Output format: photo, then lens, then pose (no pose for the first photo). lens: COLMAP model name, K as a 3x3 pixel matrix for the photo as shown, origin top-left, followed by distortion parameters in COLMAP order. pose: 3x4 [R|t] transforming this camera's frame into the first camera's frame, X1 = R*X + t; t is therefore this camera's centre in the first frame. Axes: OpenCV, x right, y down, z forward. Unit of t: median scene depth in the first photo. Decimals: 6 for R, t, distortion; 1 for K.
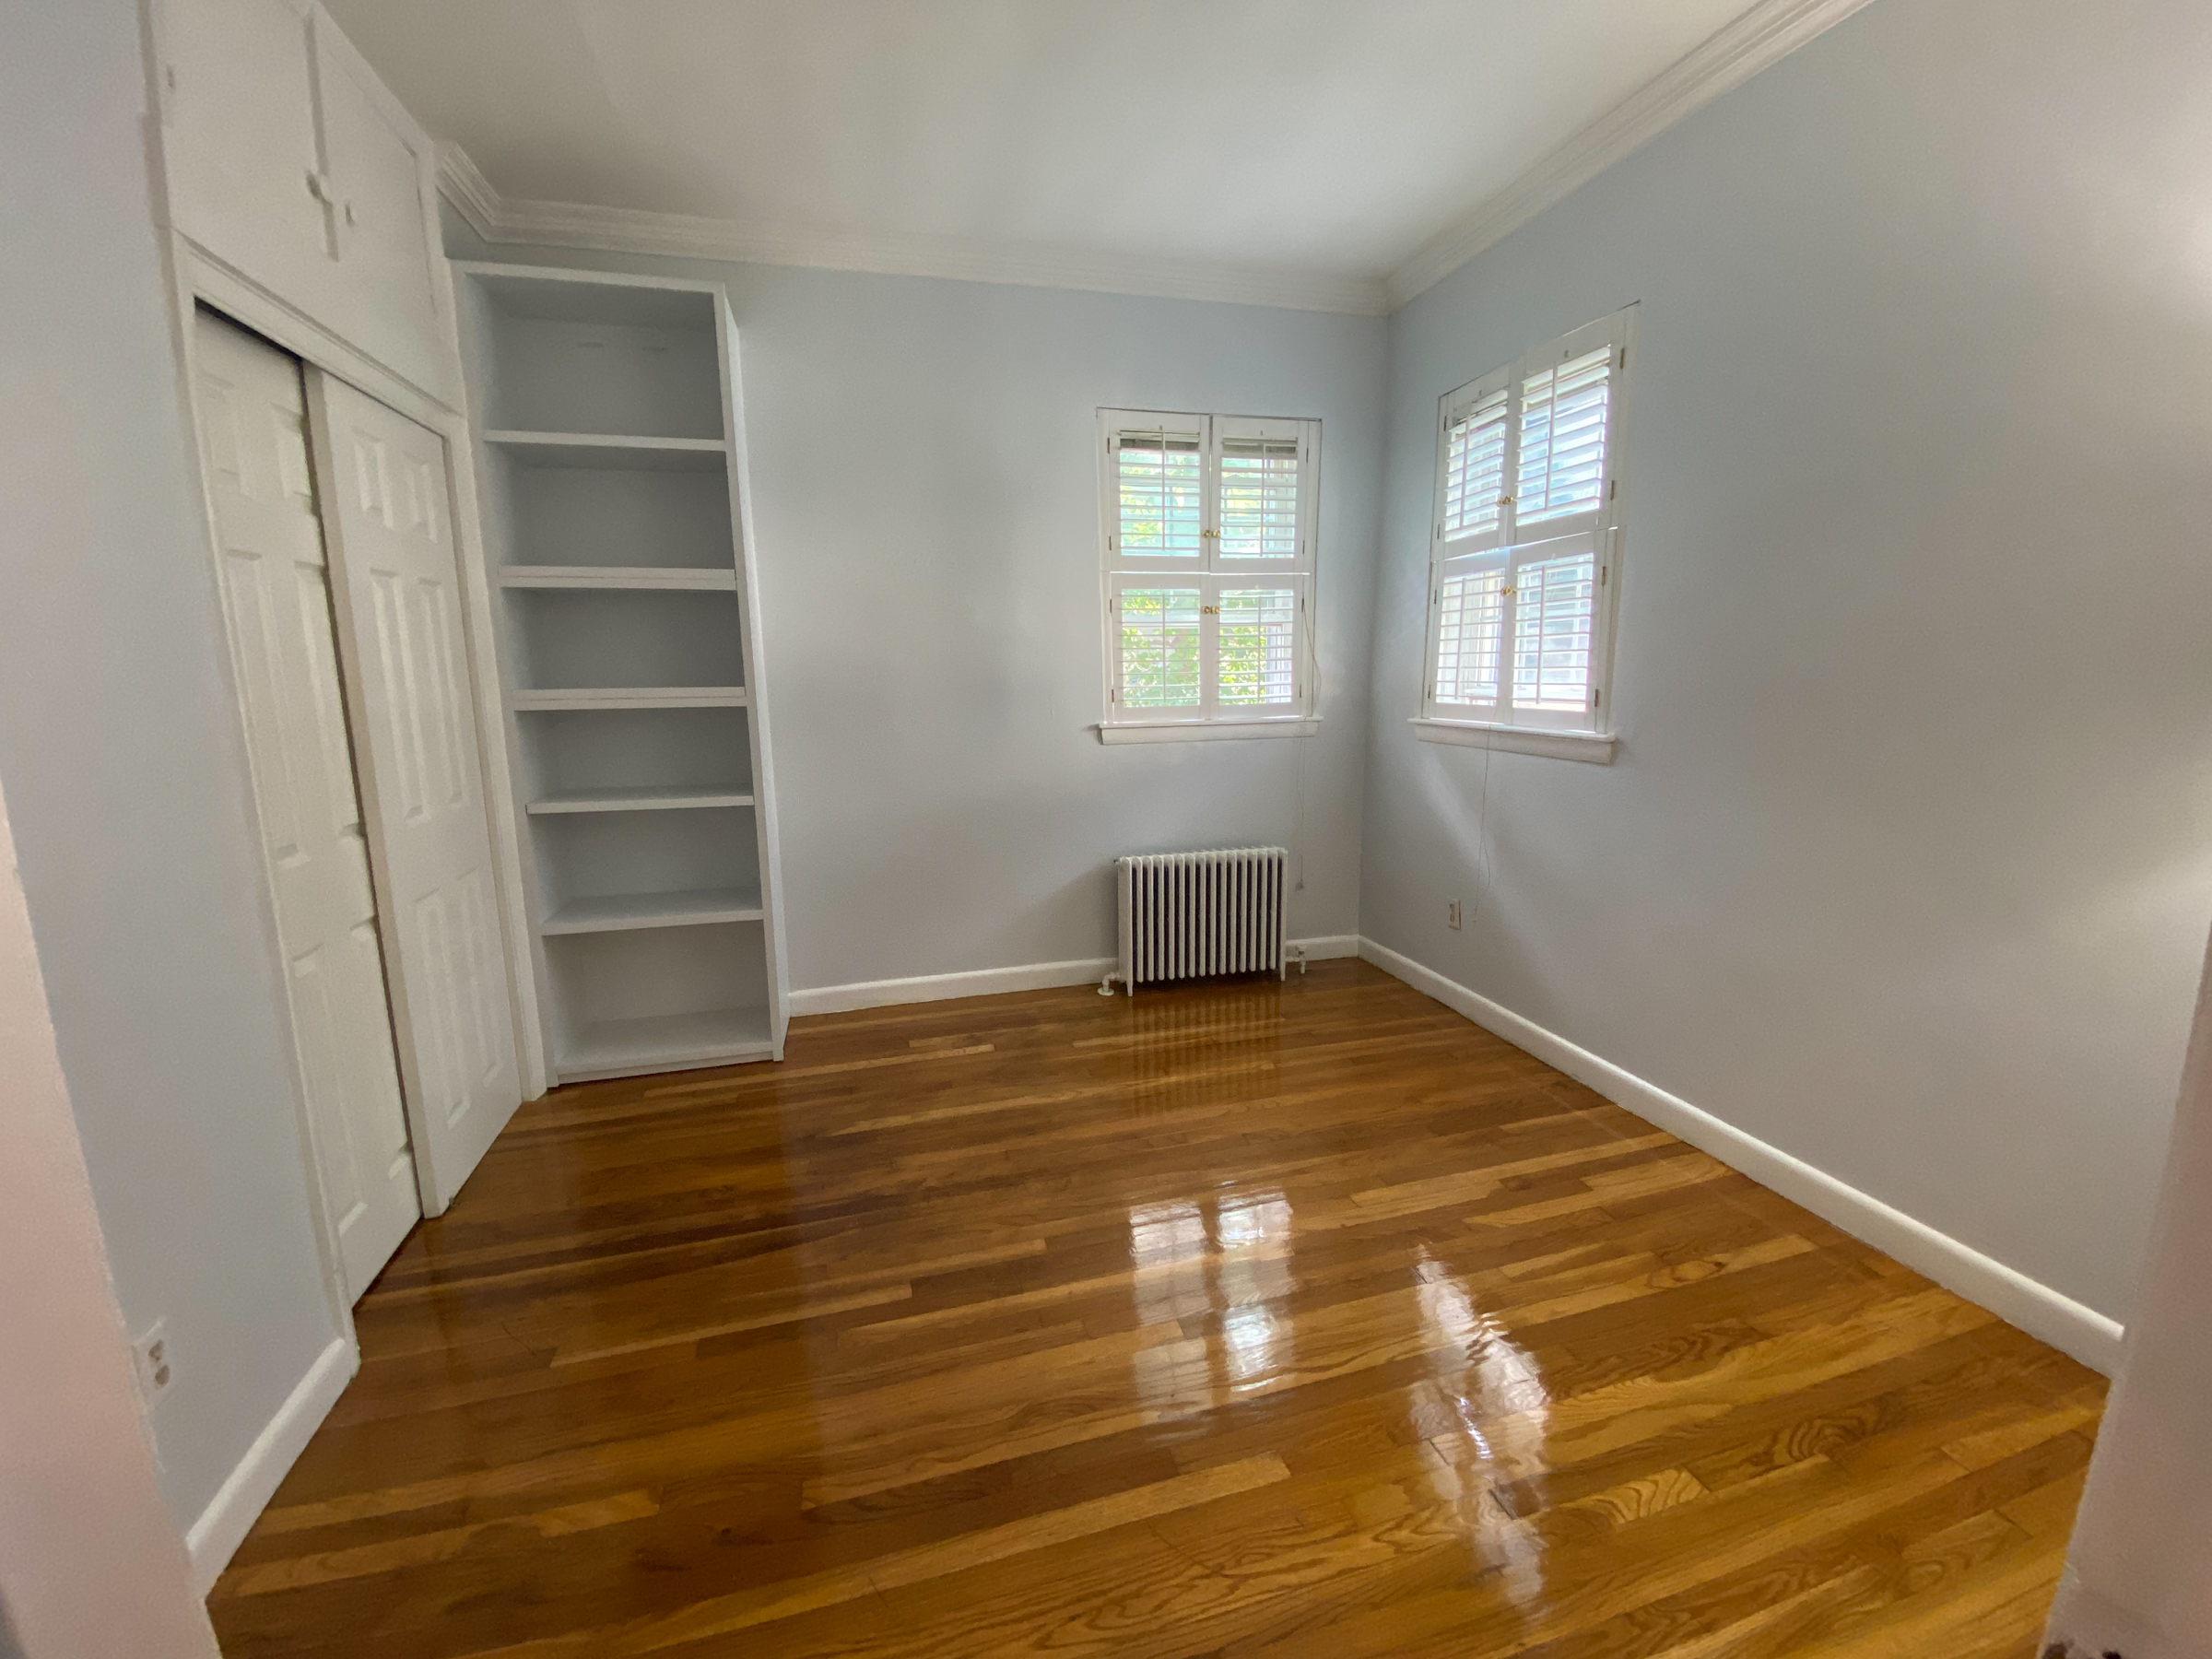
lens RADIAL K [[897.6, 0, 1100.4], [0, 897.6, 833.0], [0, 0, 1]] dist [0.013483, -0.020157]
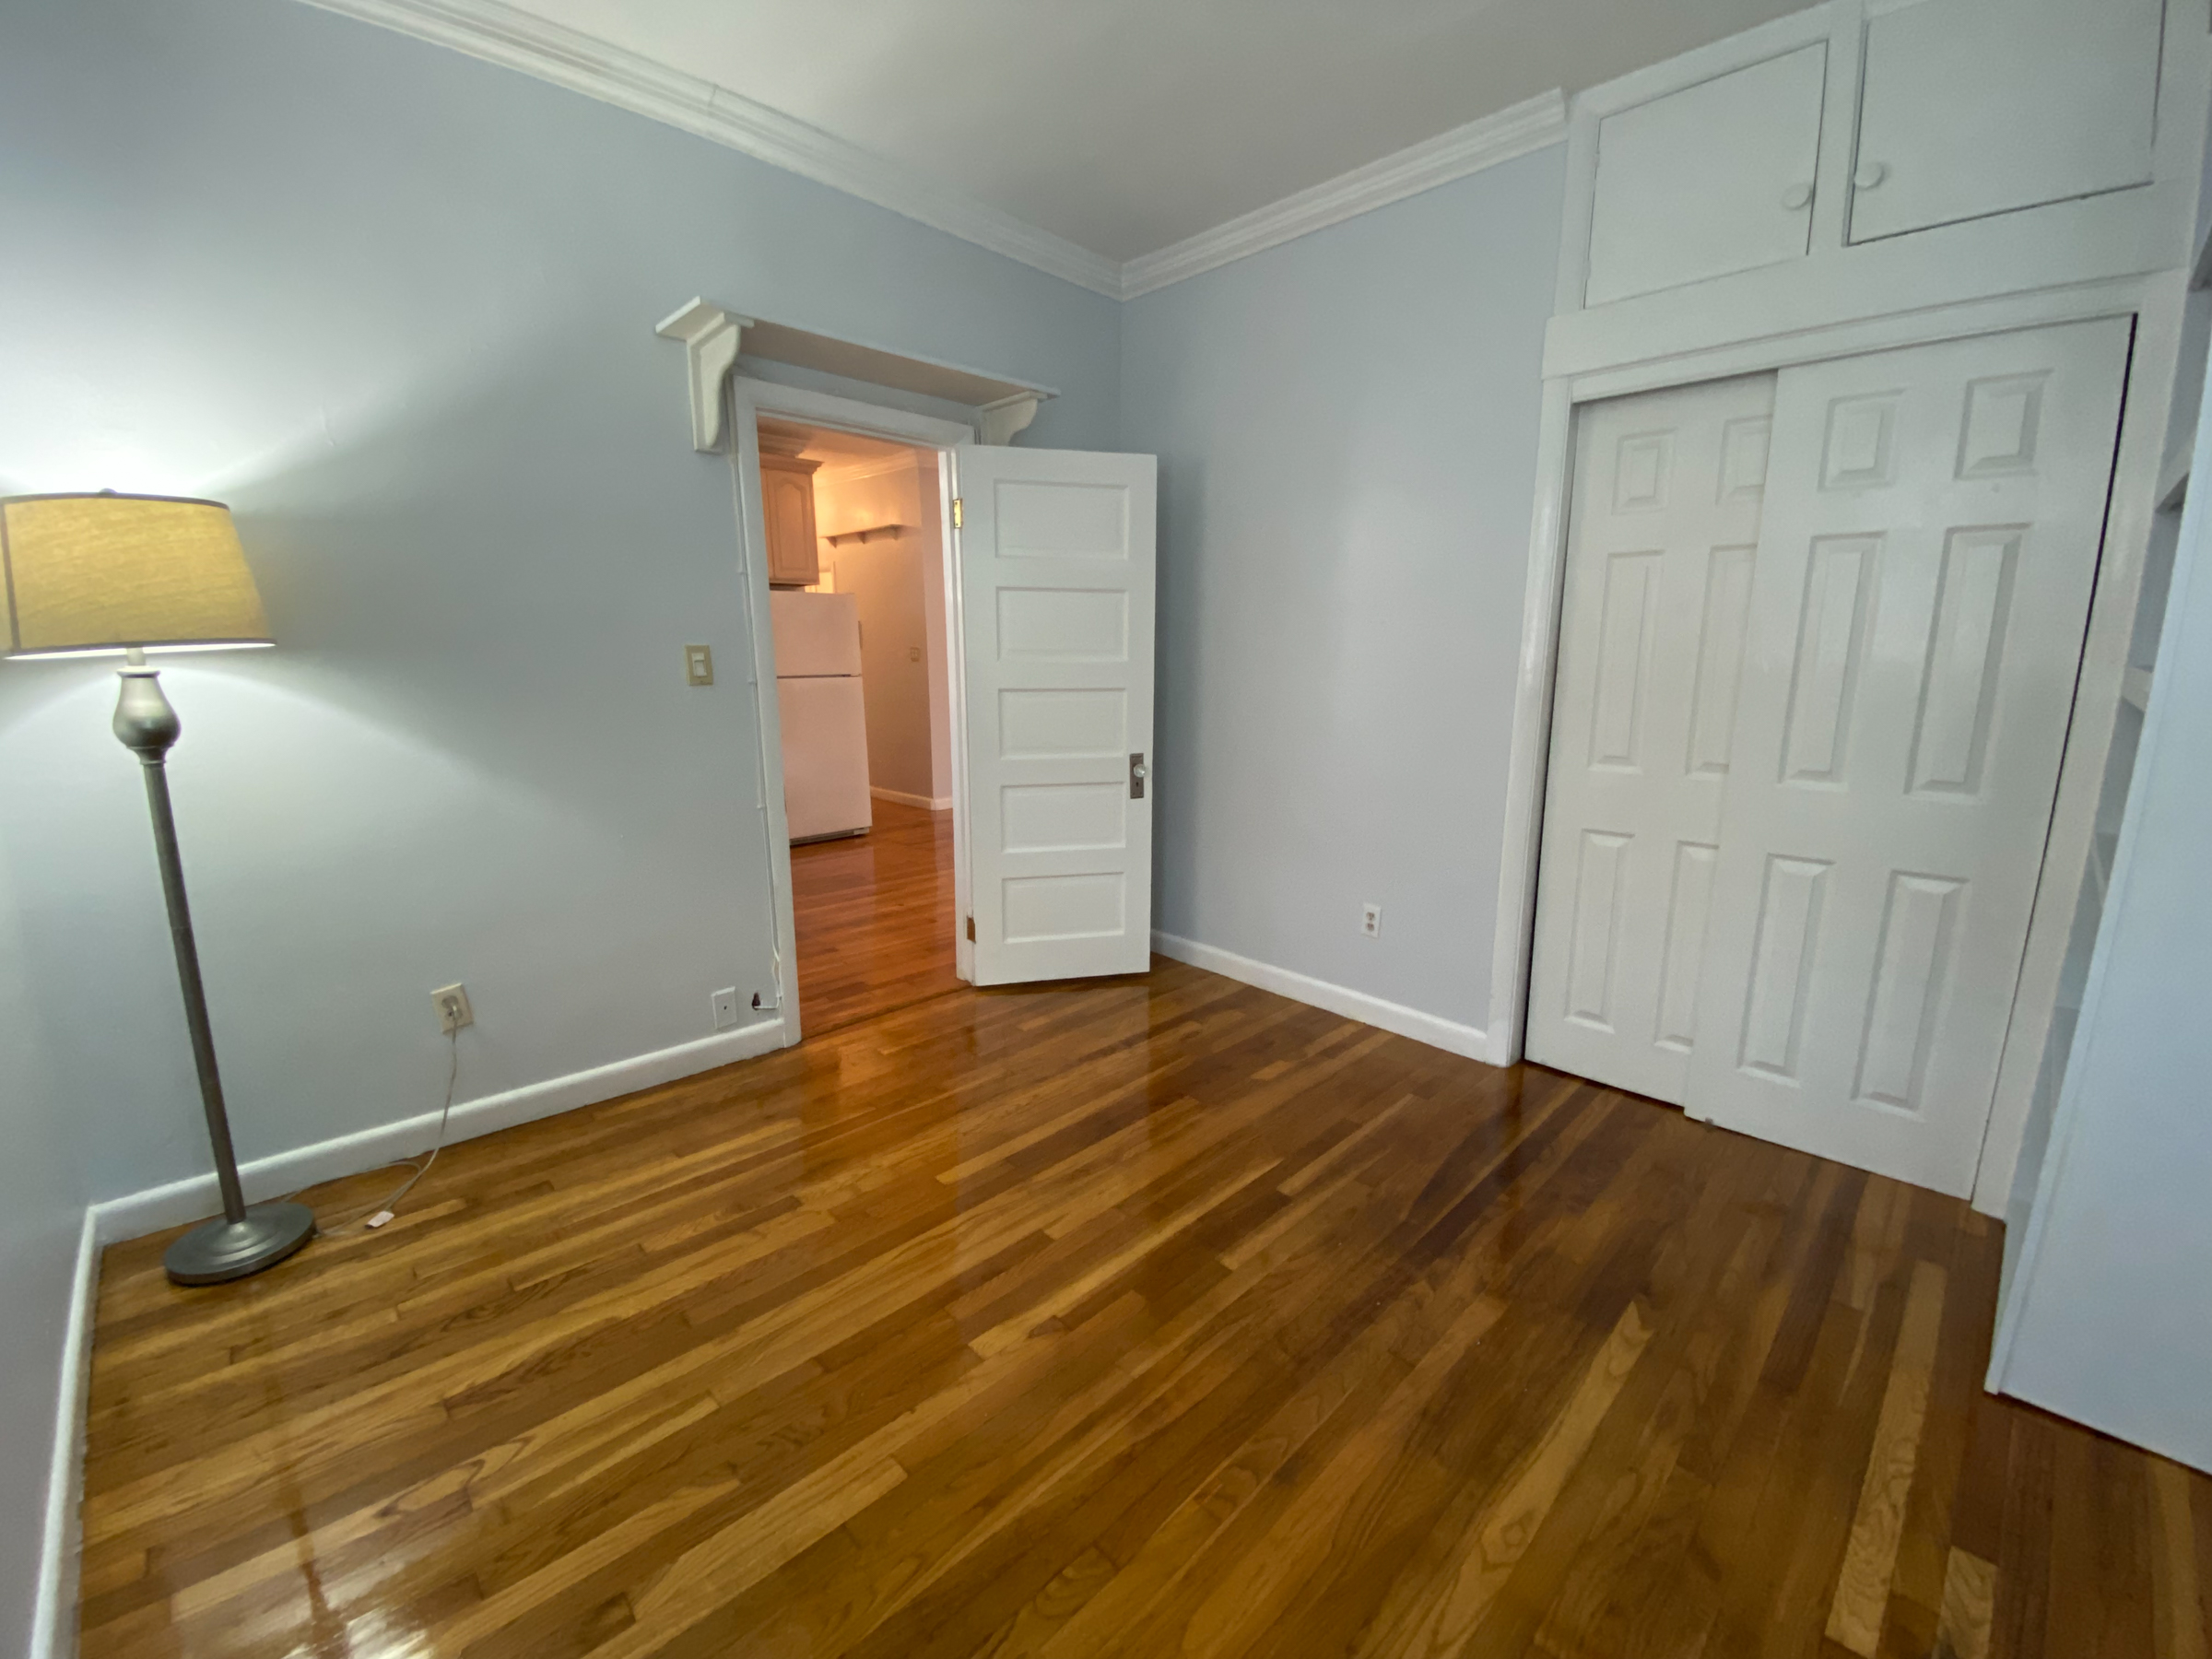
lens RADIAL K [[897.6, 0, 1100.4], [0, 897.6, 833.0], [0, 0, 1]] dist [0.013483, -0.020157]
pose [[-0.880881, 0.109662, -0.460459, 0.421834], [-0.068842, 0.932767, 0.353844, -0.273260], [0.468304, 0.343394, -0.814108, 1.513082]]
